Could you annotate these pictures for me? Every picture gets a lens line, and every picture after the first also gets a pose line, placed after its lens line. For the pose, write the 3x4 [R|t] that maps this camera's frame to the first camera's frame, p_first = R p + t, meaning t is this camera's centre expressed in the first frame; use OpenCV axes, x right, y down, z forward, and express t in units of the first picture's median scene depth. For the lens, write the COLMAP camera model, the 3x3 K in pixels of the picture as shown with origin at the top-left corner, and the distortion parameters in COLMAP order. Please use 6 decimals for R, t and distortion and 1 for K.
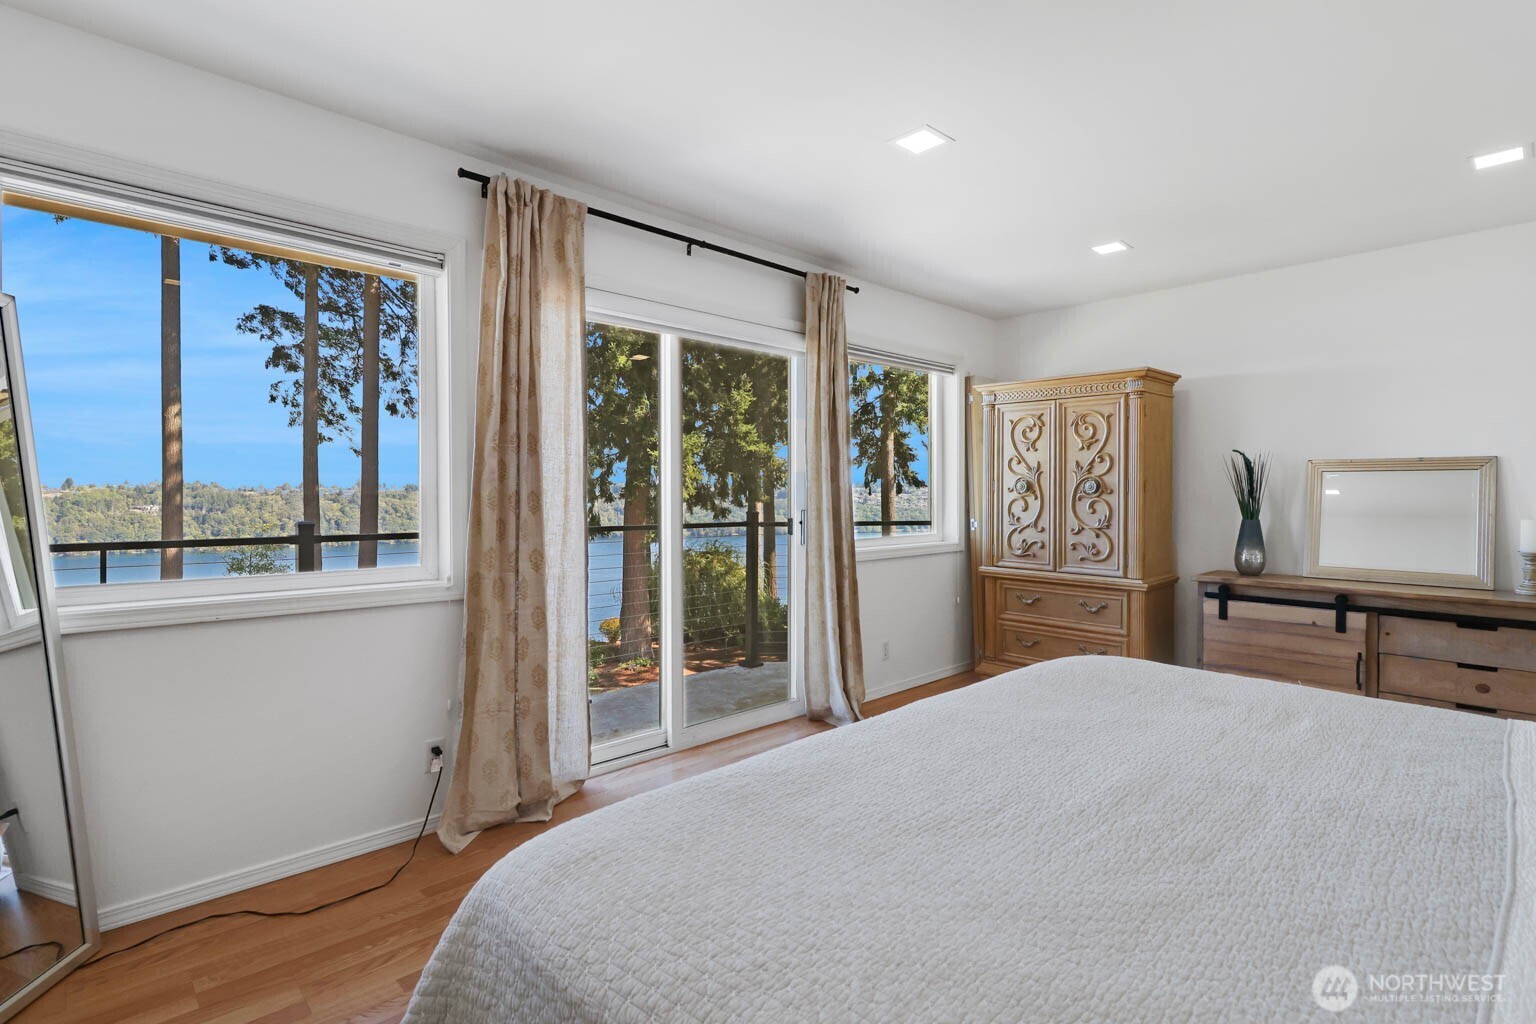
lens RADIAL K [[727.4, 0, 772.5], [0, 727.4, 504.9], [0, 0, 1]] dist [-0.000238, 0.000068]
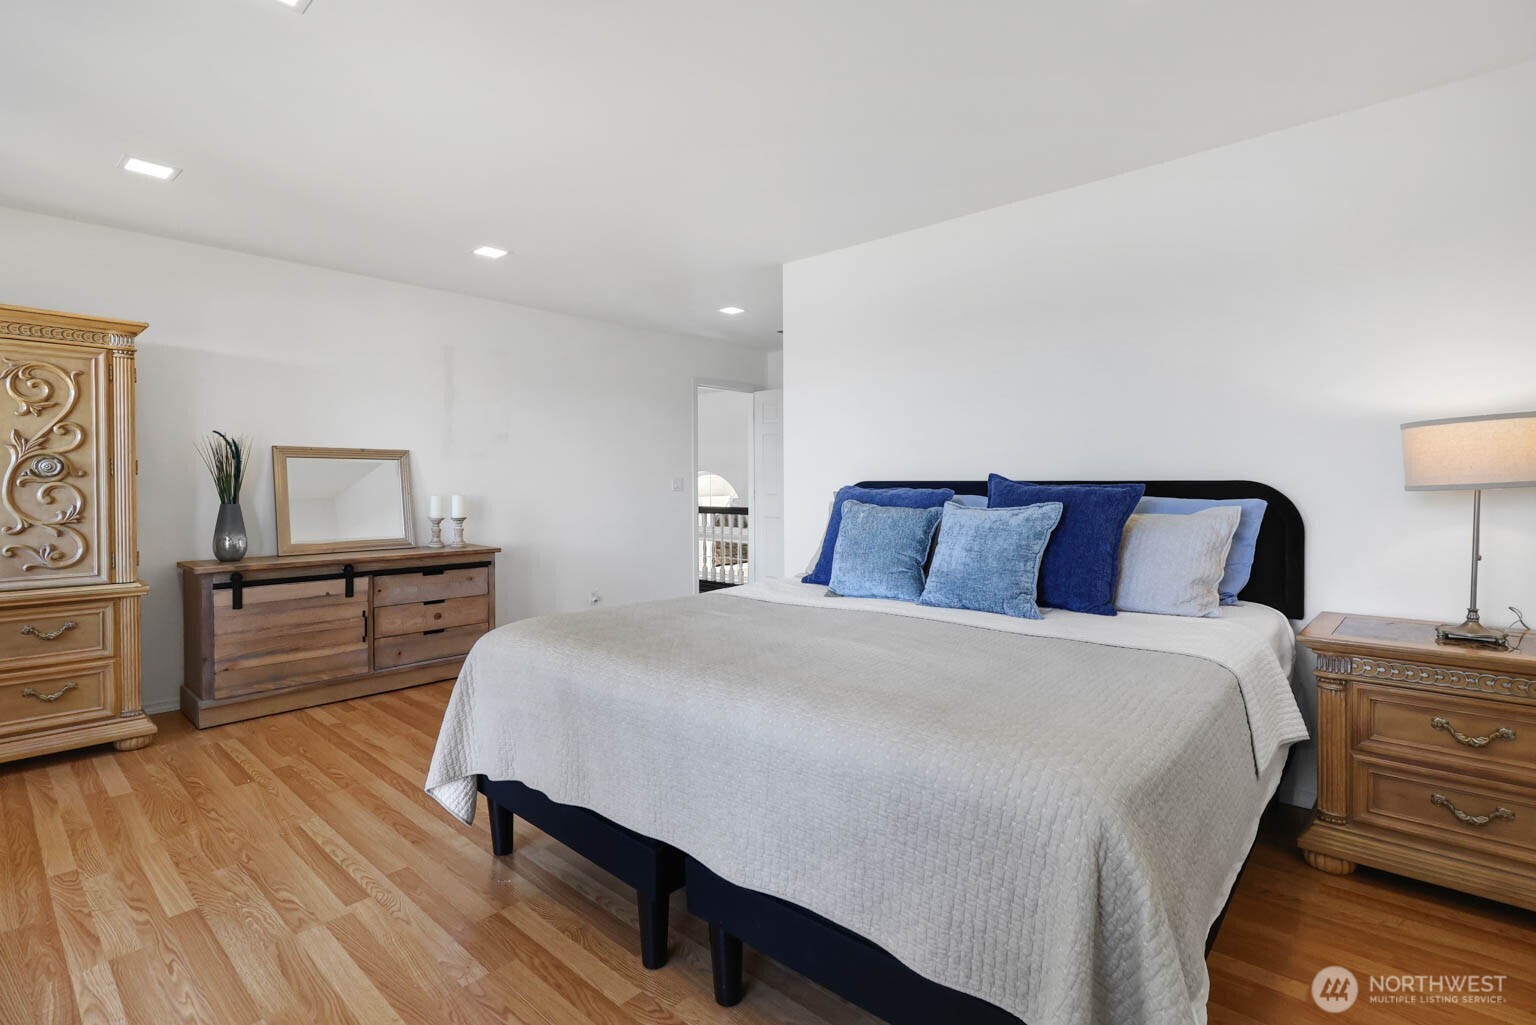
lens RADIAL K [[727.4, 0, 772.5], [0, 727.4, 505.4], [0, 0, 1]] dist [-0.000238, 0.000068]
pose [[-0.065363, -0.035527, 0.997229, -0.362122], [0.015654, 0.999207, 0.036623, -0.002218], [-0.997739, 0.018005, -0.064755, 0.348250]]
